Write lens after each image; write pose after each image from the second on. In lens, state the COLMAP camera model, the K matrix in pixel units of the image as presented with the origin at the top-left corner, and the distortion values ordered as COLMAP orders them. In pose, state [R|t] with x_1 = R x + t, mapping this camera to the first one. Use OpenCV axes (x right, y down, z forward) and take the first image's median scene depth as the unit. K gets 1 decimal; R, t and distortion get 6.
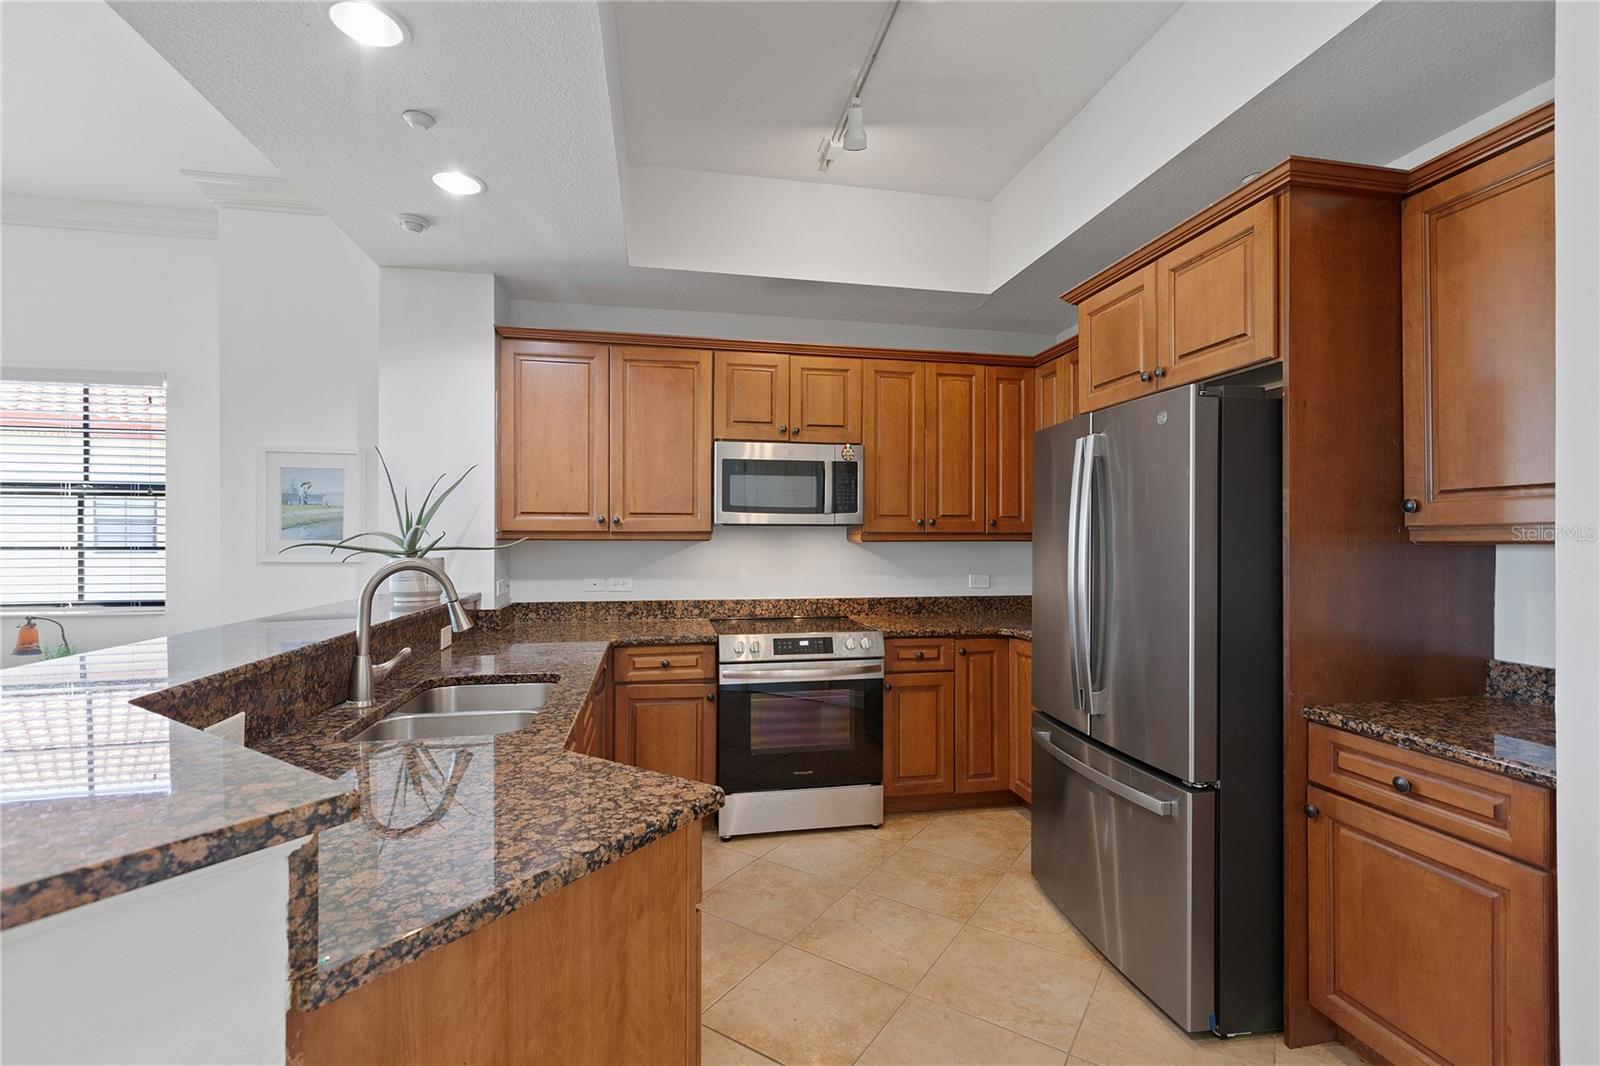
lens RADIAL K [[710.1, 0, 800.7], [0, 710.1, 534.1], [0, 0, 1]] dist [0.003472, -0.001859]
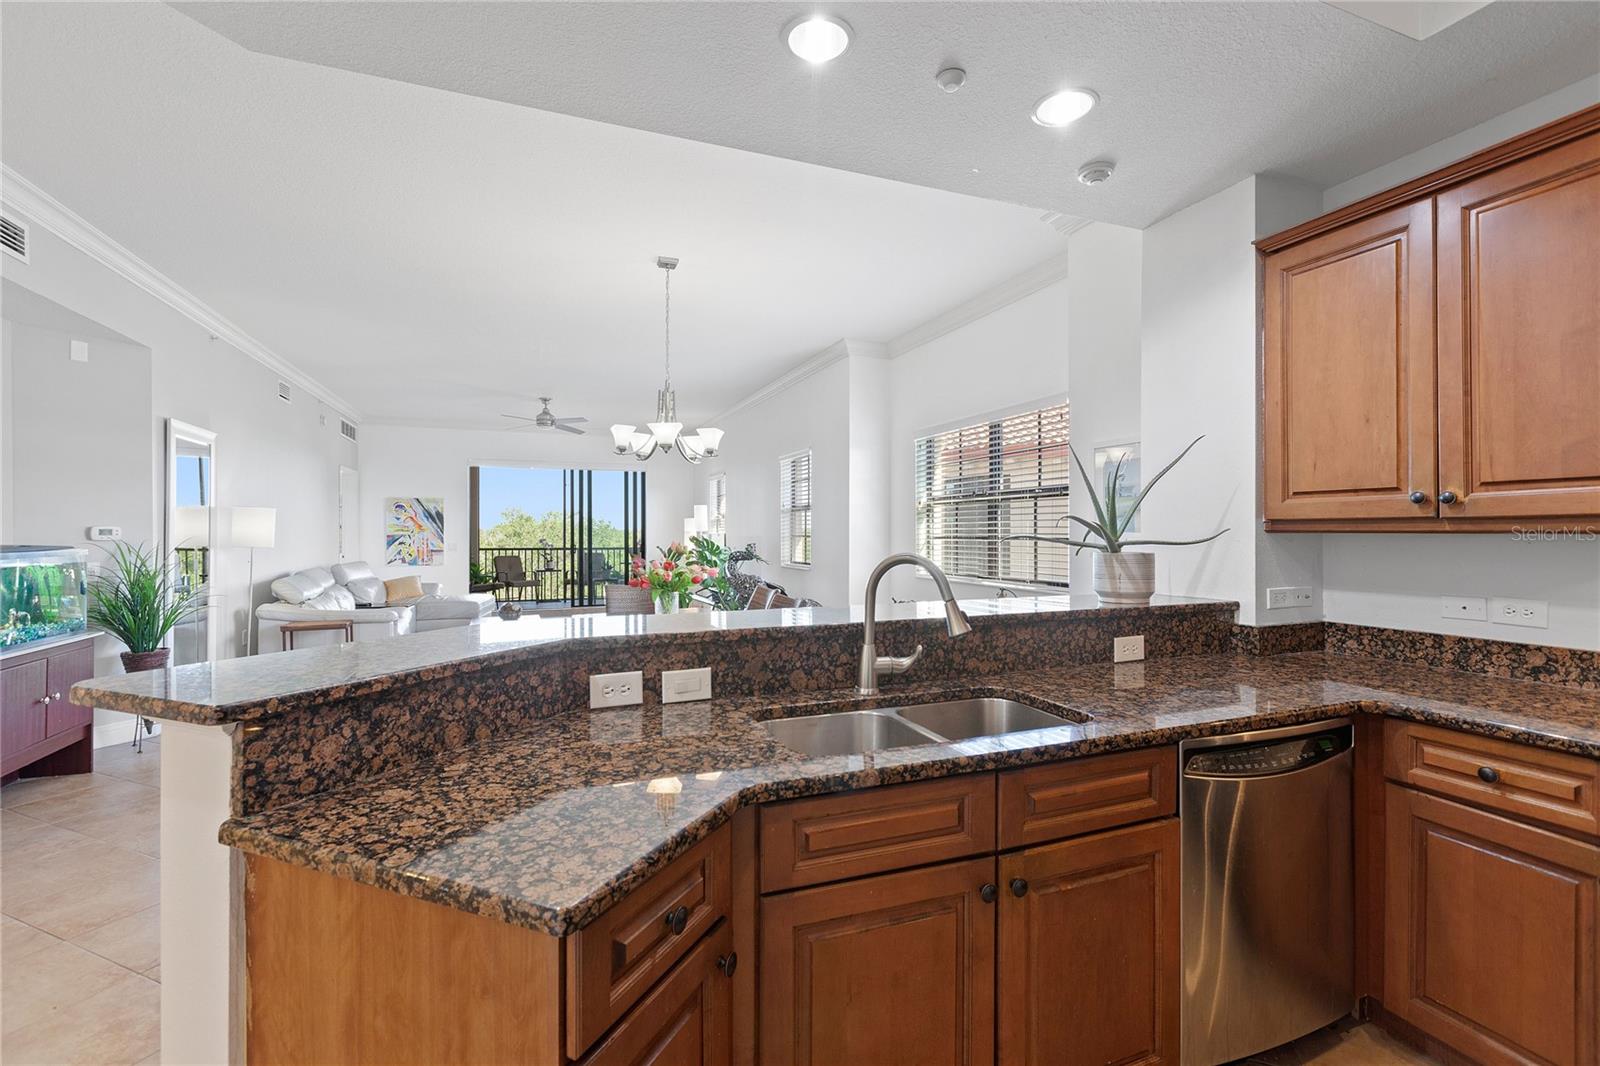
lens RADIAL K [[710.1, 0, 810.5], [0, 710.1, 534.7], [0, 0, 1]] dist [0.003472, -0.001859]
pose [[0.180174, 0.002808, -0.983631, 0.207352], [0.008501, 0.999954, 0.004411, 0.003354], [0.983598, -0.009157, 0.180142, 0.396833]]
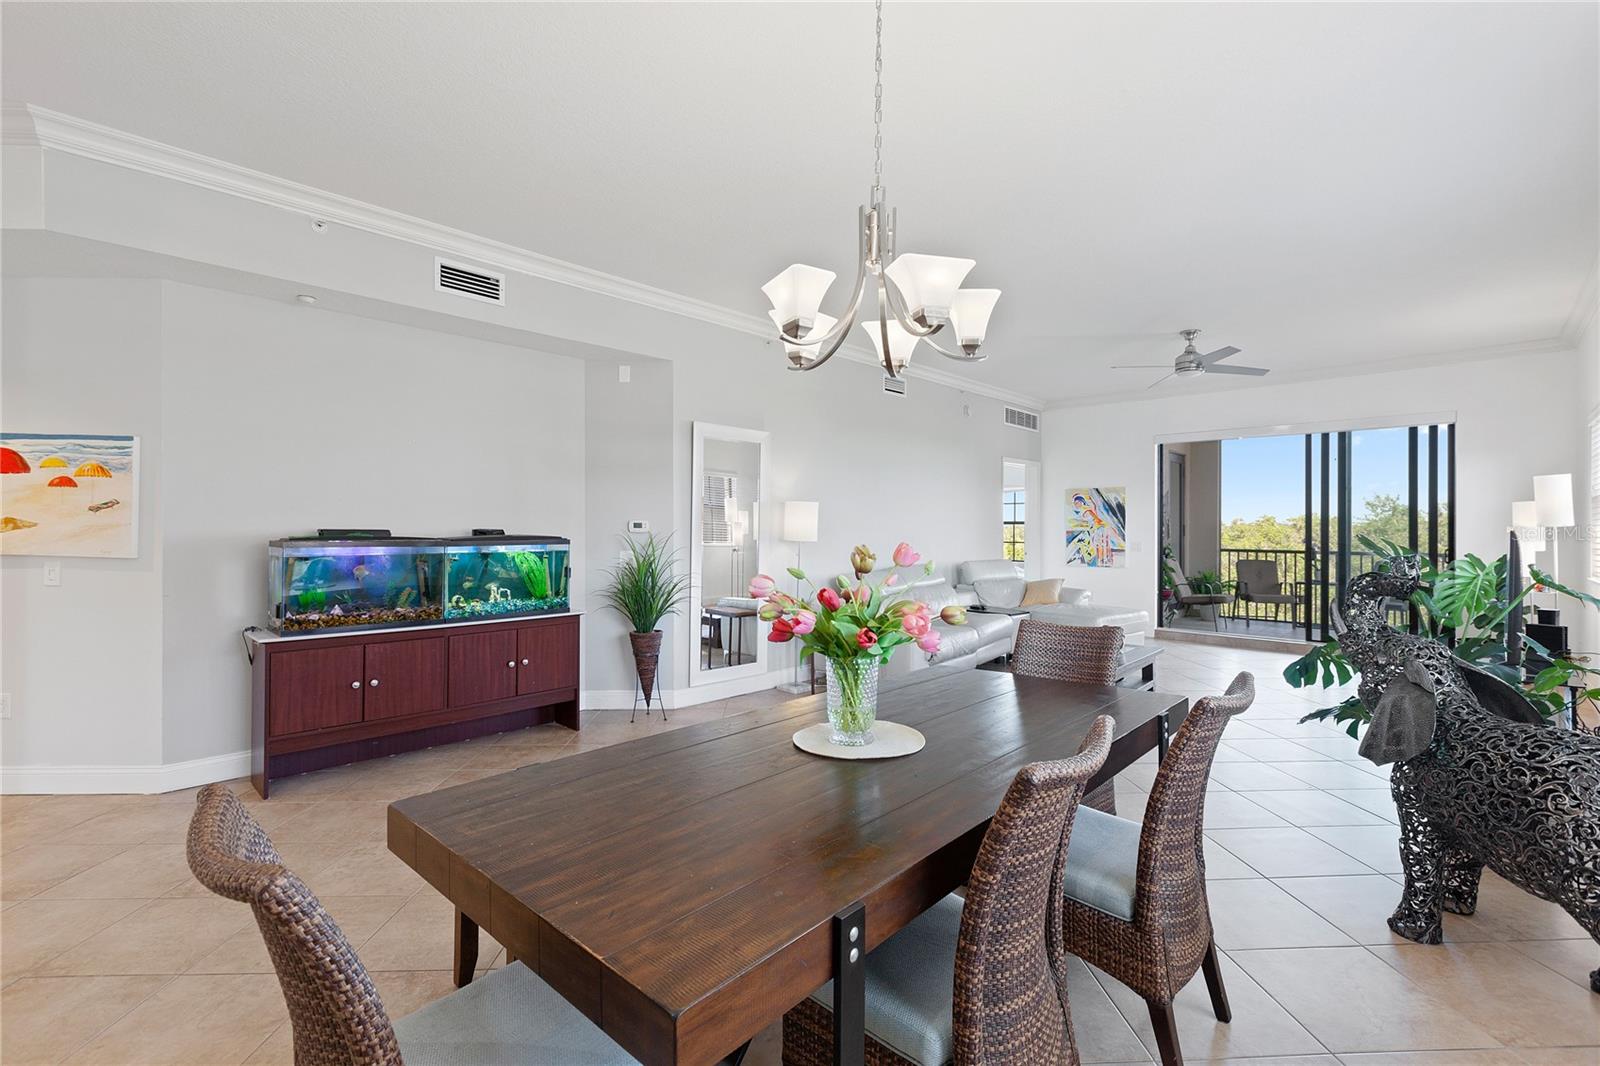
lens RADIAL K [[710.1, 0, 803.7], [0, 710.1, 532.3], [0, 0, 1]] dist [0.003472, -0.001859]
pose [[-0.818998, -0.000066, -0.573797, -0.208338], [0.000477, 1.000000, -0.000796, 0.006201], [0.573797, -0.000925, -0.818997, 0.581499]]
